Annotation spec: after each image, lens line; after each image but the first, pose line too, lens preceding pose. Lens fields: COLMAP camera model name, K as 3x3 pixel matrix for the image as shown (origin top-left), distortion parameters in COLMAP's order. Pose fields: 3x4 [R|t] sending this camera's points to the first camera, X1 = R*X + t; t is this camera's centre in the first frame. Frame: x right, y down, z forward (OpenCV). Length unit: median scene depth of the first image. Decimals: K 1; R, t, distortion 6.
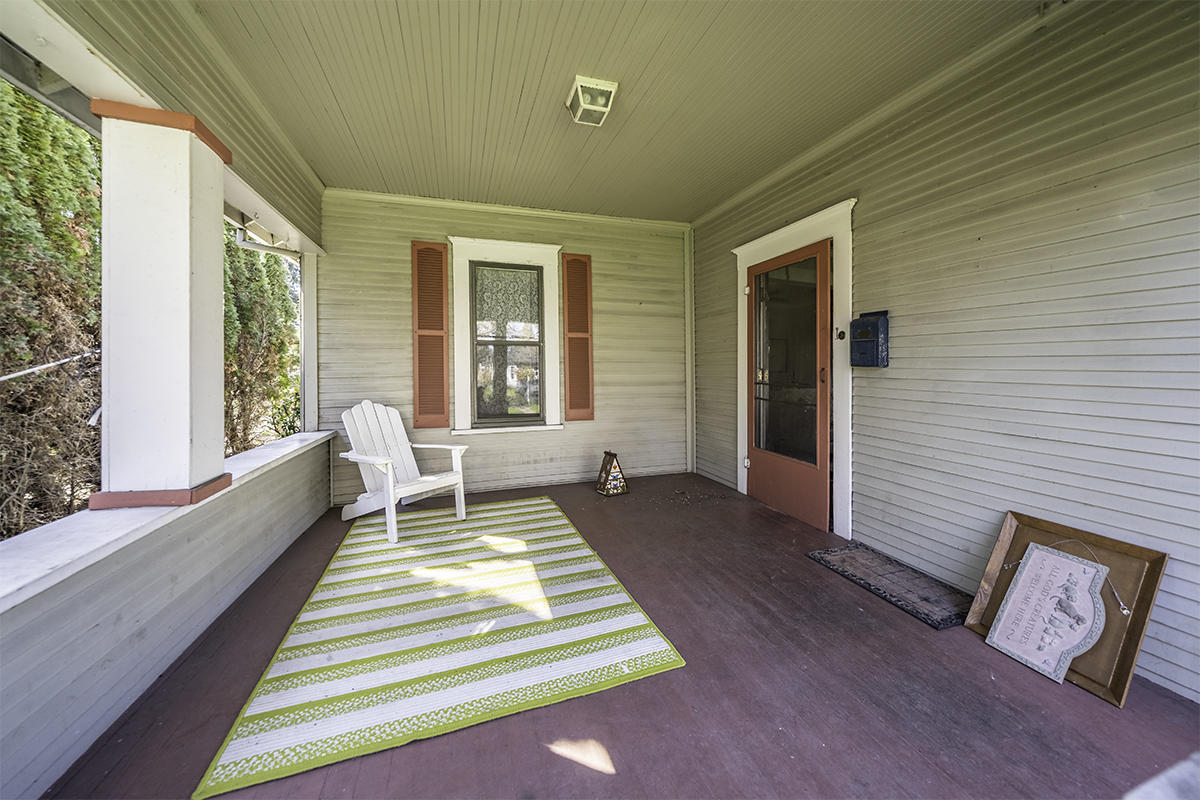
lens RADIAL K [[416.8, 0, 621.0], [0, 416.8, 370.0], [0, 0, 1]] dist [-0.000885, -0.000158]
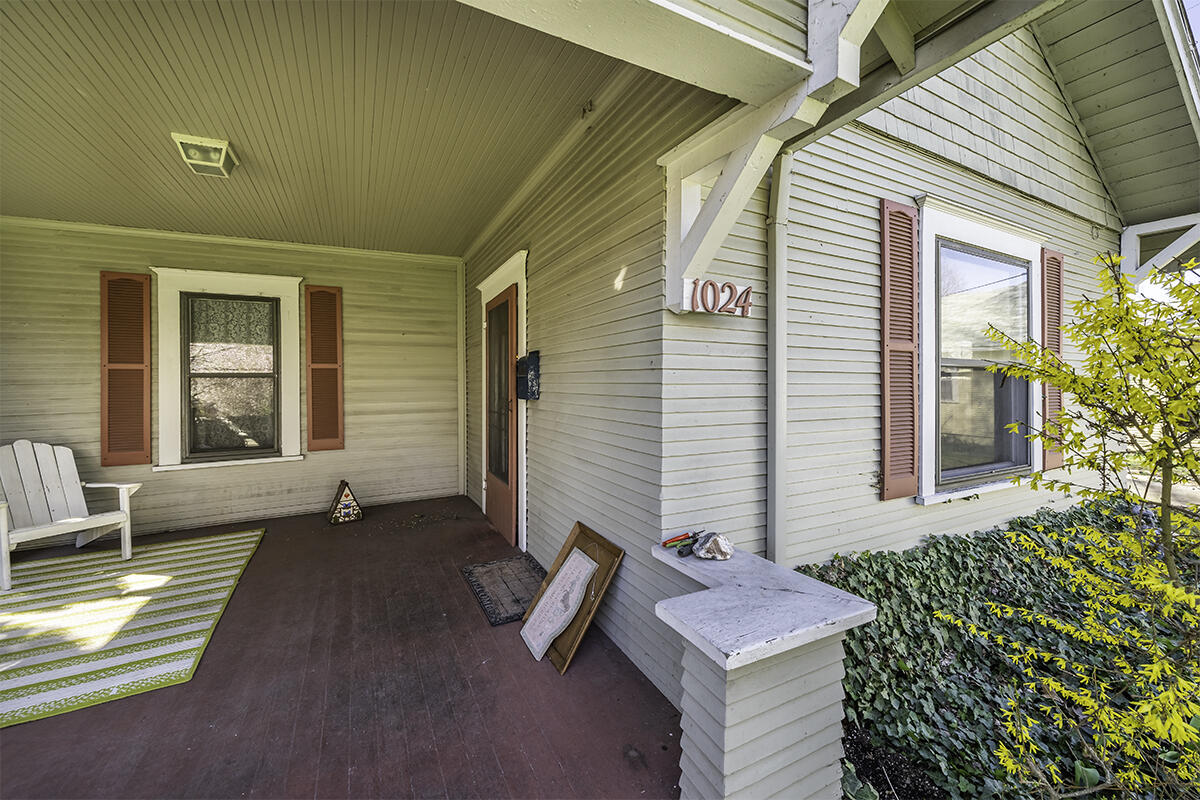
lens RADIAL K [[416.3, 0, 598.5], [0, 416.3, 384.2], [0, 0, 1]] dist [-0.001355, -0.000140]
pose [[0.987492, -0.009218, 0.157400, 0.480580], [0.010398, 0.999924, -0.006676, -0.031160], [-0.157326, 0.008229, 0.987512, -0.125036]]
